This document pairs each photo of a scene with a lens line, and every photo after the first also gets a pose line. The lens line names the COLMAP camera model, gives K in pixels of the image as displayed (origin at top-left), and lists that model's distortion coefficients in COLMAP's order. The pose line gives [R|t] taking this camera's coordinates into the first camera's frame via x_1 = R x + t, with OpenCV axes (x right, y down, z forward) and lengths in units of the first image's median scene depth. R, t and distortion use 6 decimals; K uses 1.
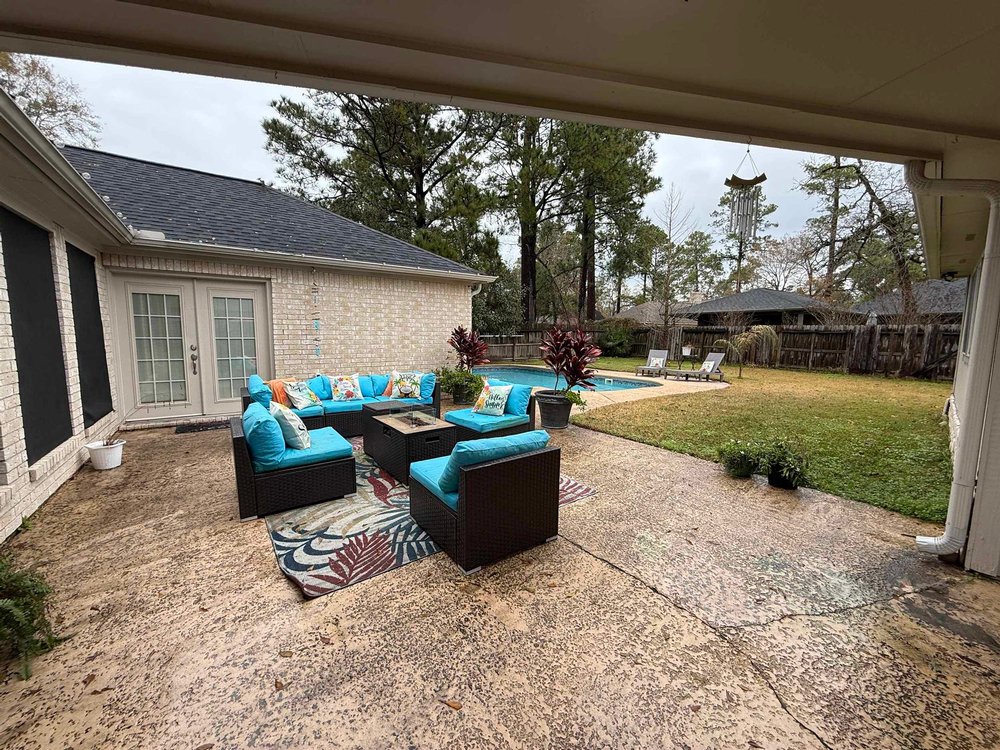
lens RADIAL K [[398.5, 0, 496.1], [0, 398.5, 375.7], [0, 0, 1]] dist [-0.000568, 0.000352]
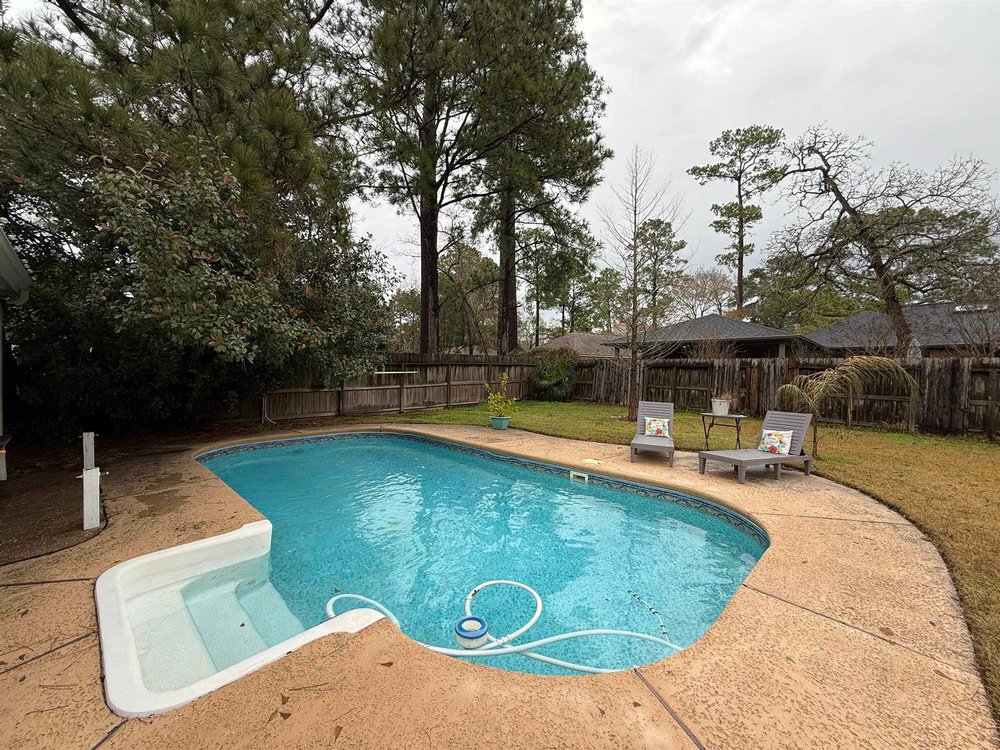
lens RADIAL K [[398.5, 0, 496.1], [0, 398.5, 375.7], [0, 0, 1]] dist [-0.000568, 0.000352]
pose [[0.979212, -0.002516, 0.202822, 0.027716], [0.019223, 0.996574, -0.080445, -0.018171], [-0.201925, 0.082671, 0.975906, 0.155751]]
